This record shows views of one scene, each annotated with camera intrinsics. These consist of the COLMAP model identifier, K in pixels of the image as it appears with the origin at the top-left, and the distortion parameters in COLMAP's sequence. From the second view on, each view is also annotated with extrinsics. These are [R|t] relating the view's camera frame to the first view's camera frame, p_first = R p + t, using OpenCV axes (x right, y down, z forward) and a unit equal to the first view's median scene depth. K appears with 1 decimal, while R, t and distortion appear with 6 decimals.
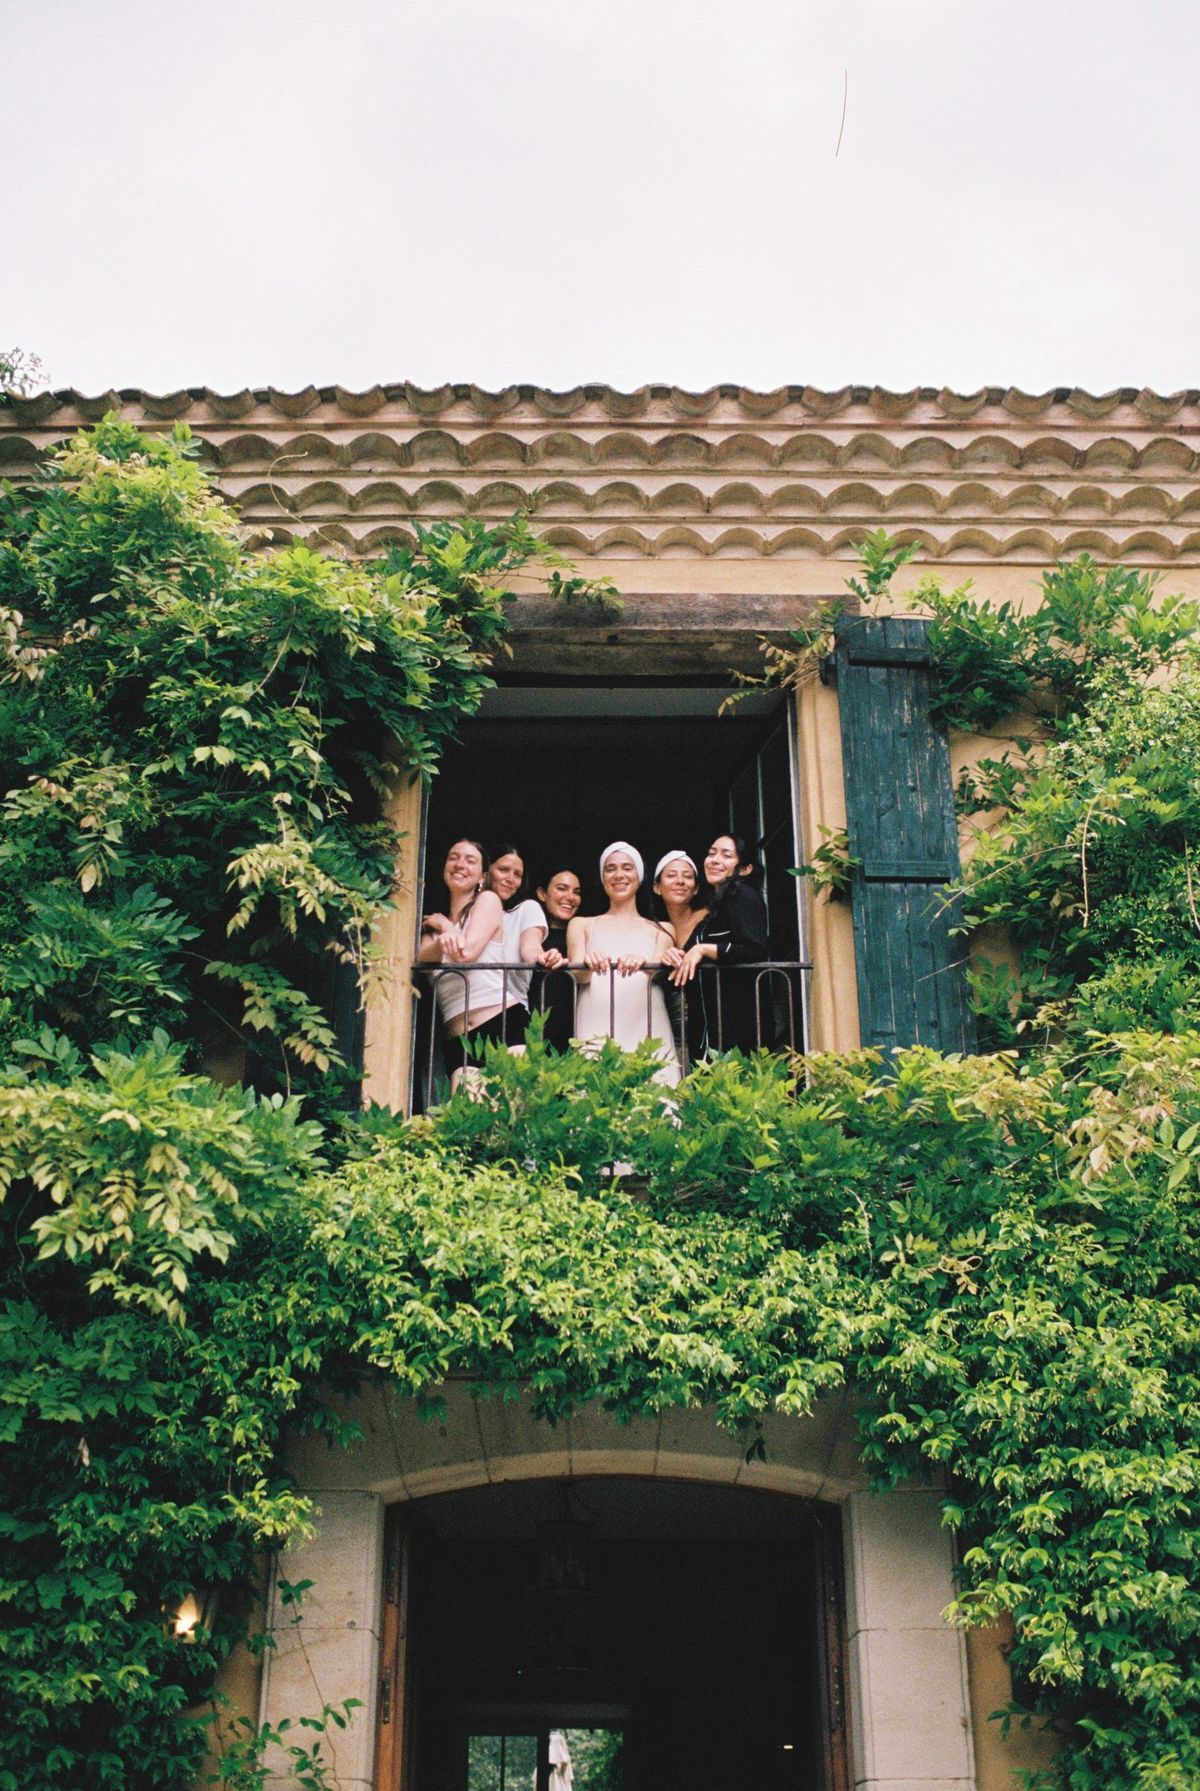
lens RADIAL K [[1800.0, 0, 600.0], [0, 1800.0, 895.5], [0, 0, 1]] dist [-0.061343, -0.007586]
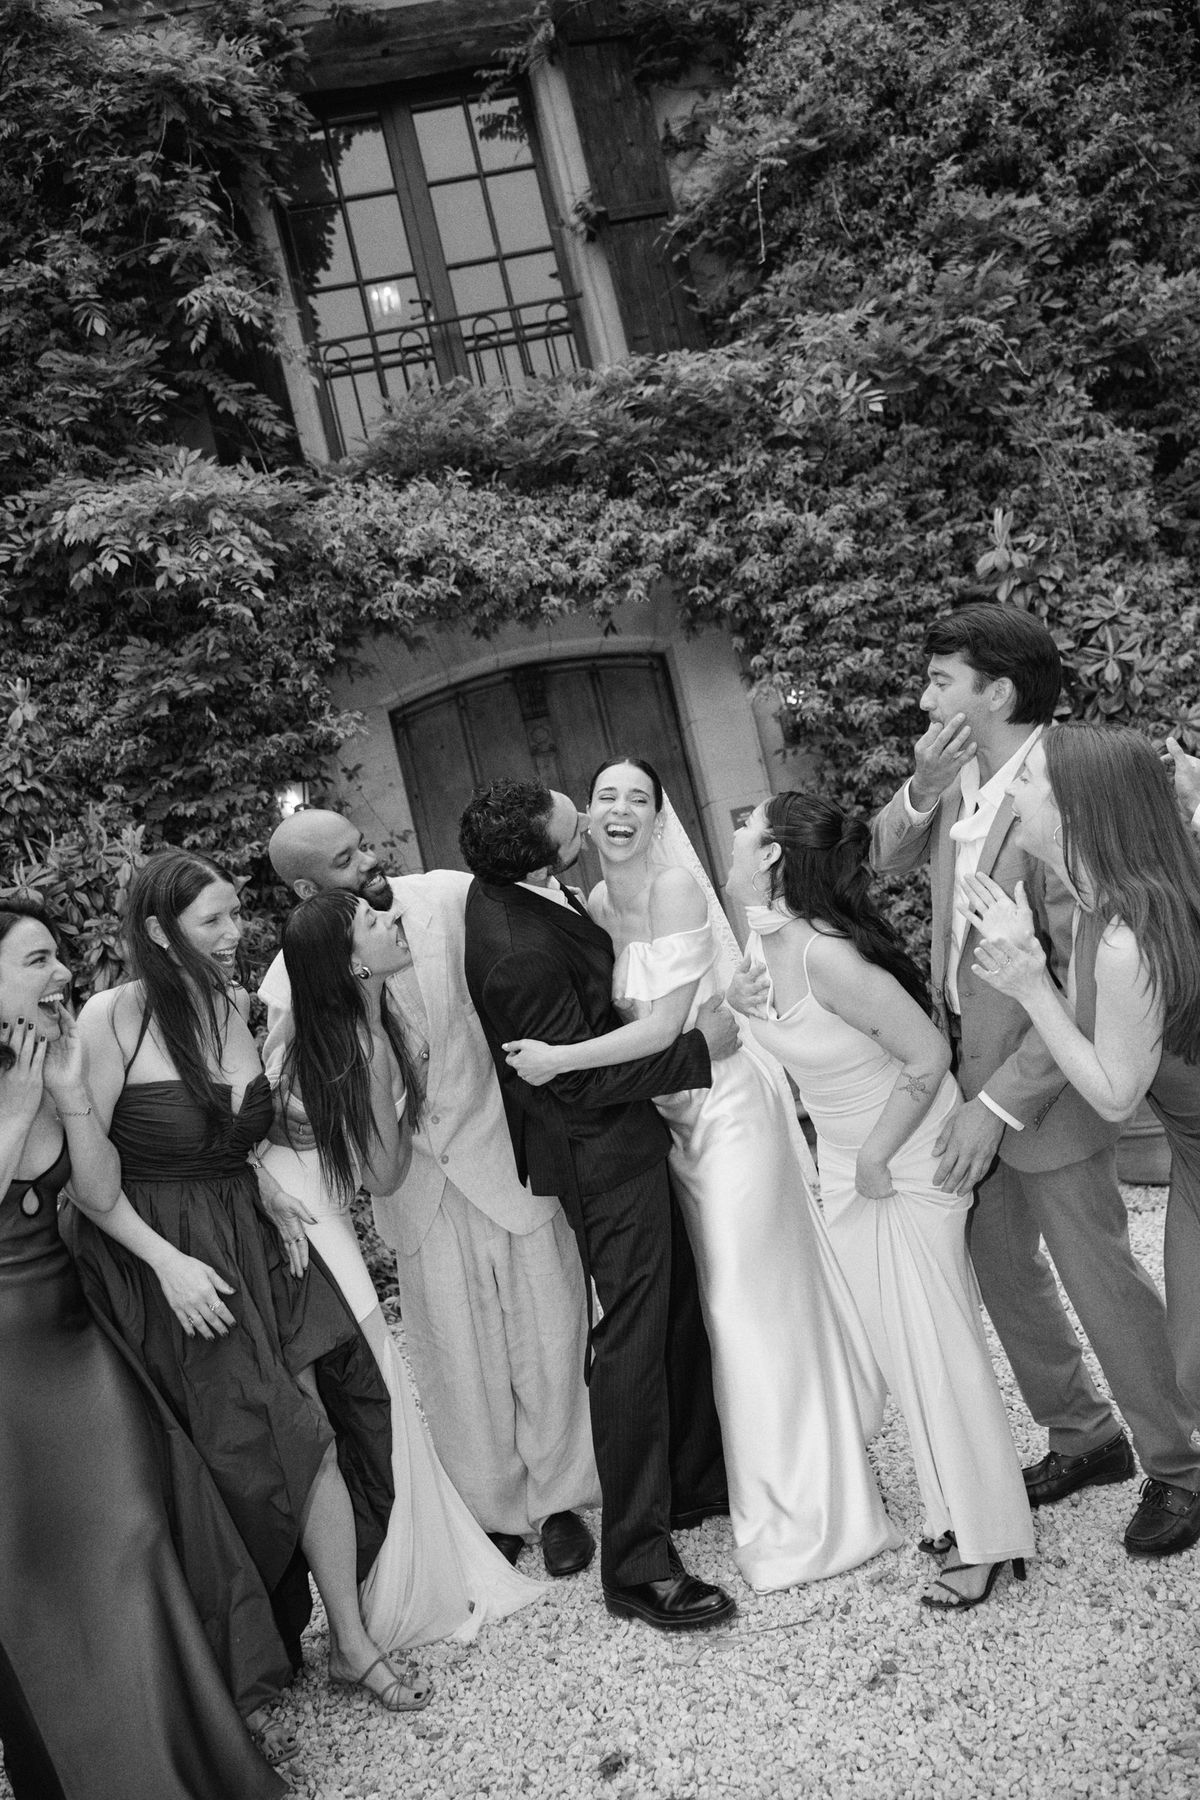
lens RADIAL K [[1615.7, 0, 600.0], [0, 1615.7, 900.0], [0, 0, 1]] dist [0.015633, -0.077058]
pose [[0.964404, -0.226821, 0.135930, -0.179102], [0.146924, 0.887020, 0.437732, -0.111432], [-0.219859, -0.402180, 0.888771, -0.387800]]
